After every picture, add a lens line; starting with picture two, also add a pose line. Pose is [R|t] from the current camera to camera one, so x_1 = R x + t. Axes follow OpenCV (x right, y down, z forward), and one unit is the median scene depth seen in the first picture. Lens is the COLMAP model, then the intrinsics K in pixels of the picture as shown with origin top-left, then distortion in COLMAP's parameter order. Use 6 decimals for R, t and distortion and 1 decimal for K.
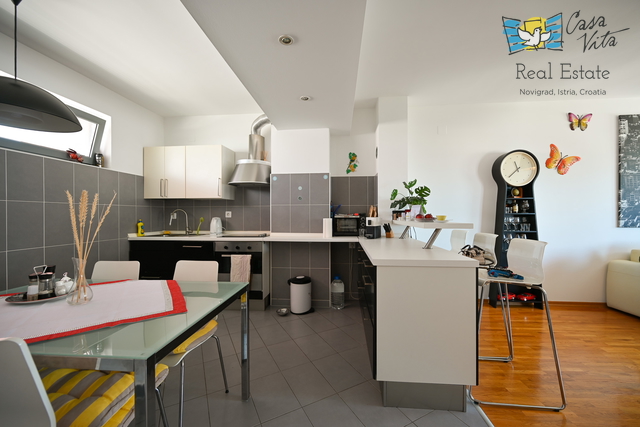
lens RADIAL K [[251.5, 0, 323.1], [0, 251.5, 213.9], [0, 0, 1]] dist [-0.002596, -0.000658]
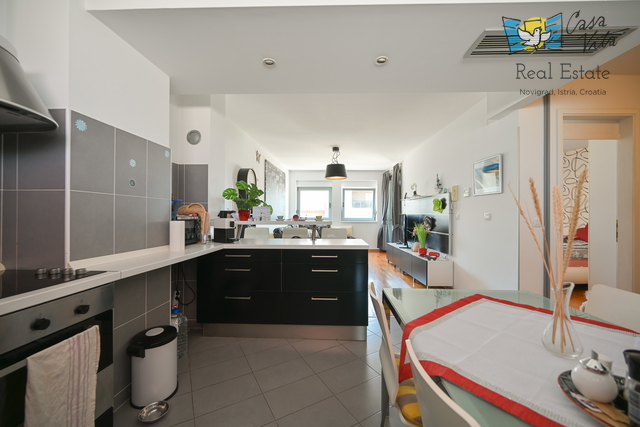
lens RADIAL K [[251.5, 0, 323.1], [0, 251.5, 213.9], [0, 0, 1]] dist [-0.002596, -0.000658]
pose [[-0.037447, 0.005693, 0.999282, -0.625698], [-0.004629, 0.999972, -0.005871, 0.001662], [-0.999288, -0.004846, -0.037419, 0.646624]]
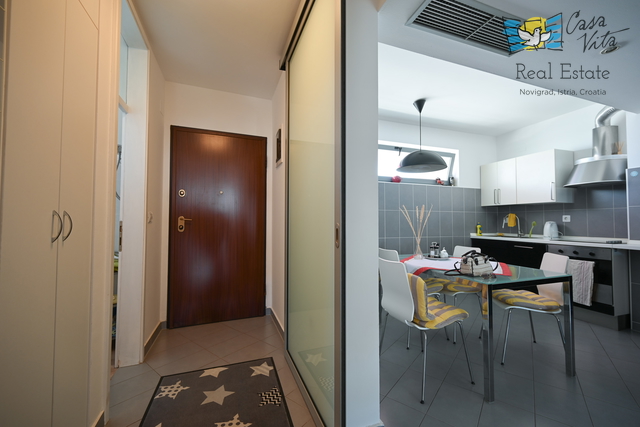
lens RADIAL K [[265.9, 0, 320.0], [0, 265.9, 213.5], [0, 0, 1]] dist [-0.002563, -0.000349]
pose [[0.403059, -0.025039, -0.914831, 0.186509], [-0.003956, 0.999569, -0.029101, 0.018188], [0.915165, 0.015348, 0.402786, -0.287010]]
